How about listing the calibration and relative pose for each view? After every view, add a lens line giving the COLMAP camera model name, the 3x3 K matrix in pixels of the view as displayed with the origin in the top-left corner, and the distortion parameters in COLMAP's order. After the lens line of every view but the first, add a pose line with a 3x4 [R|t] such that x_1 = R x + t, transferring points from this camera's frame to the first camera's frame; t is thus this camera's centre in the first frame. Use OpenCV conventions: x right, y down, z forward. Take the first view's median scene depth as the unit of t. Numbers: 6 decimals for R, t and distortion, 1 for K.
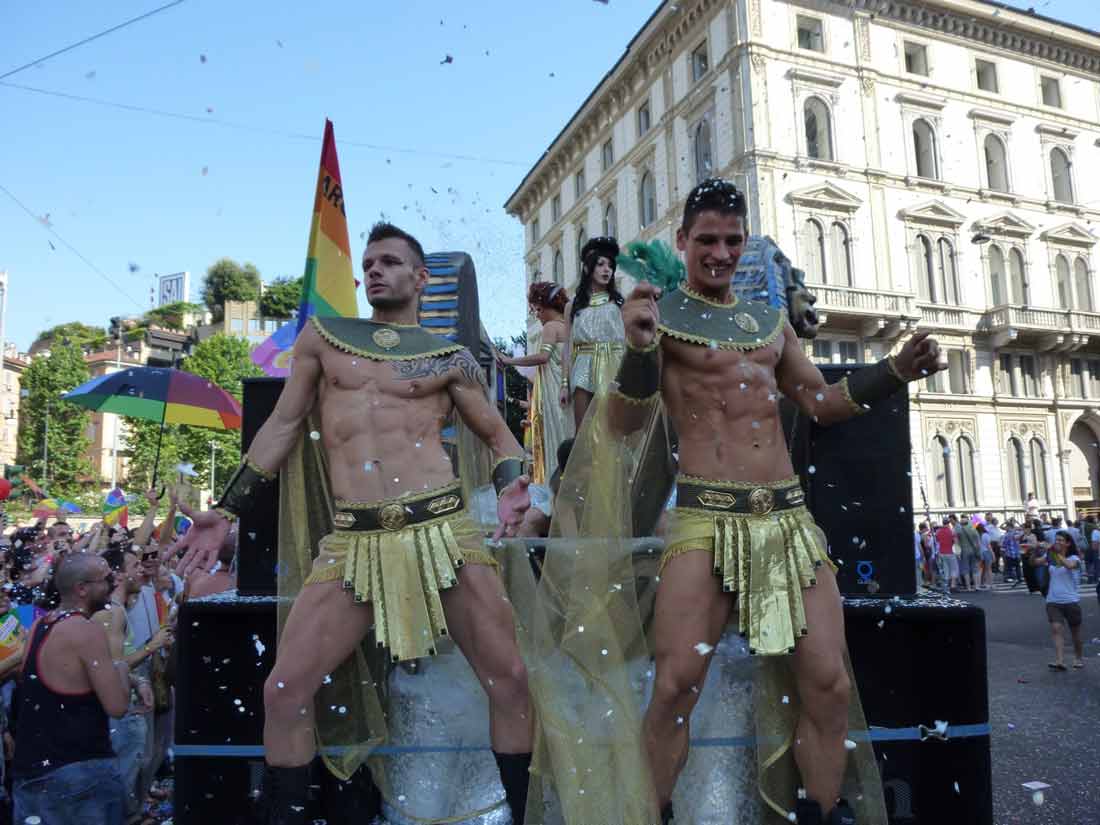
lens RADIAL K [[829.8, 0, 550.0], [0, 829.8, 412.5], [0, 0, 1]] dist [-0.029498, 0.001910]
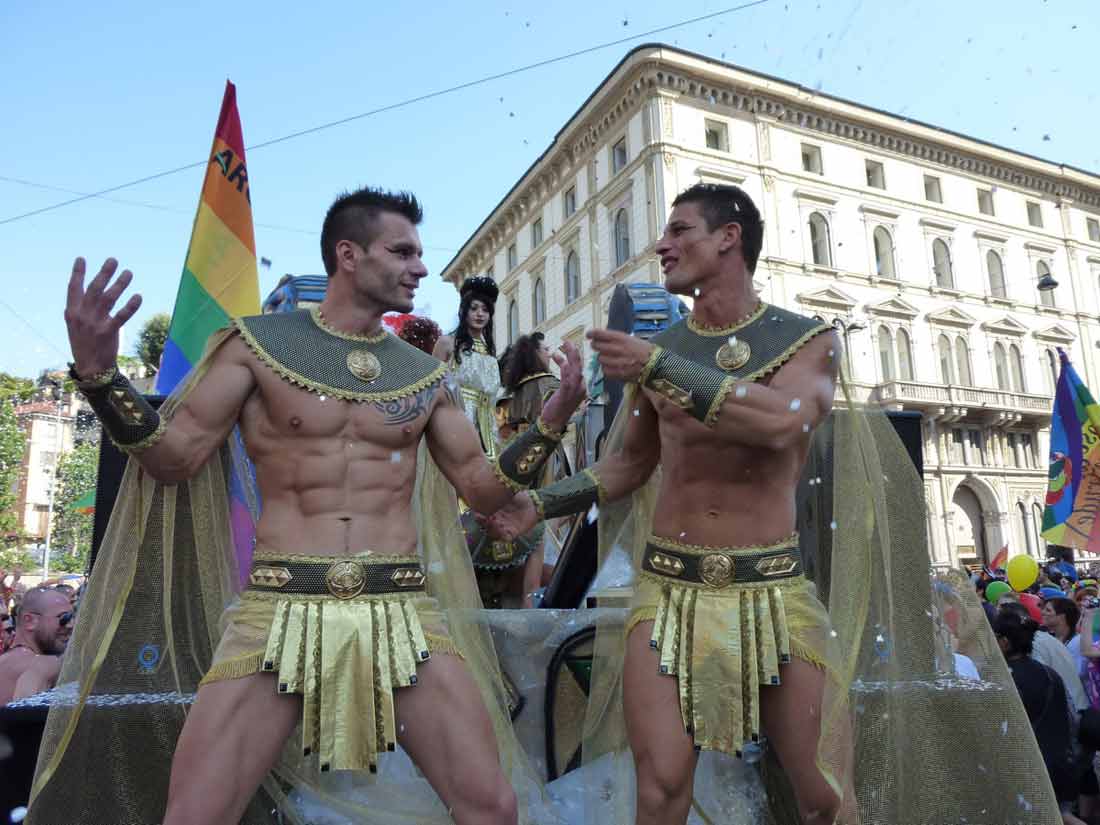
lens RADIAL K [[829.8, 0, 550.0], [0, 829.8, 412.5], [0, 0, 1]] dist [-0.029498, 0.001910]
pose [[0.997218, 0.011365, 0.073673, 0.012112], [-0.006446, 0.997755, -0.066661, -0.009748], [-0.074265, 0.066001, 0.995052, -0.066748]]
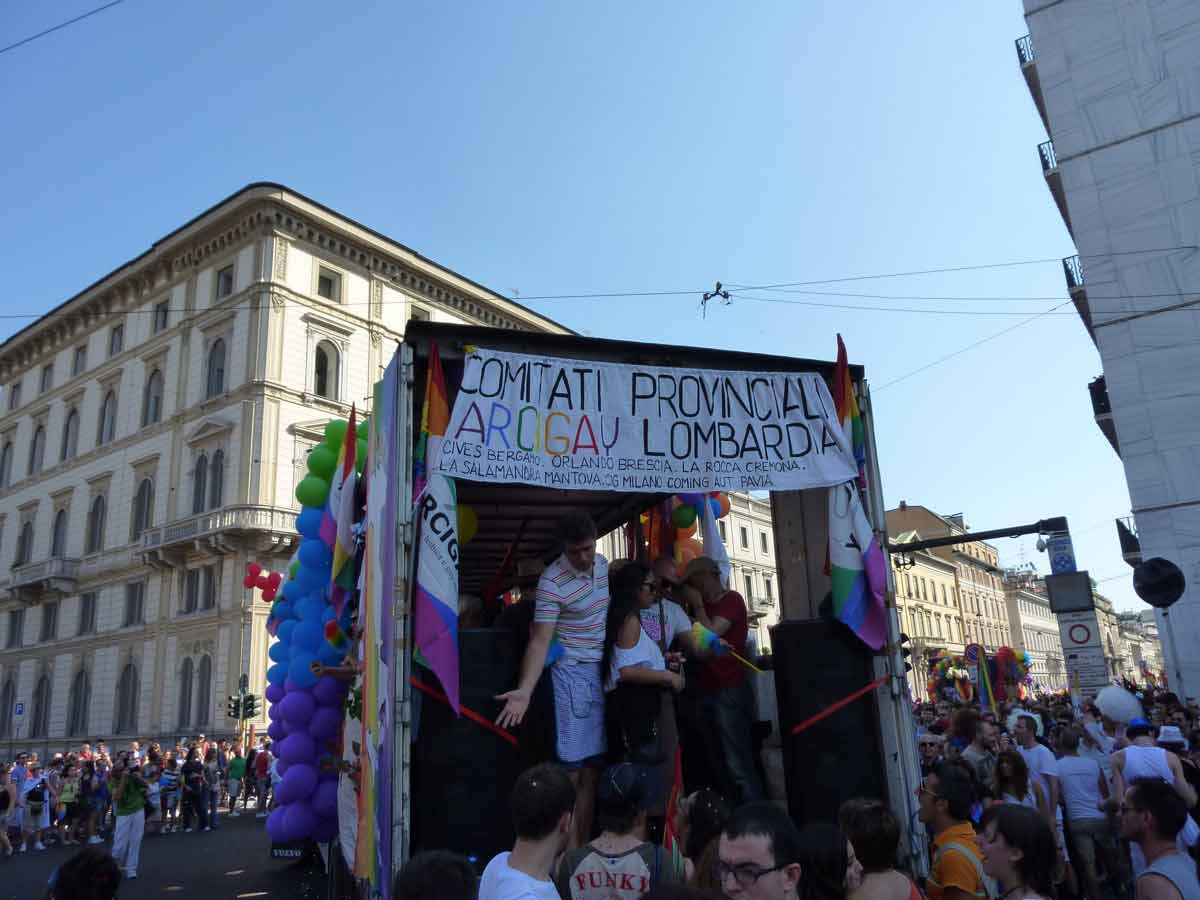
lens RADIAL K [[905.3, 0, 600.0], [0, 905.3, 450.0], [0, 0, 1]] dist [-0.029498, 0.001910]
pose [[0.831393, 0.137811, 0.538326, -0.007105], [-0.045549, 0.982401, -0.181147, -0.032430], [-0.553816, 0.126084, 0.823038, -0.172812]]
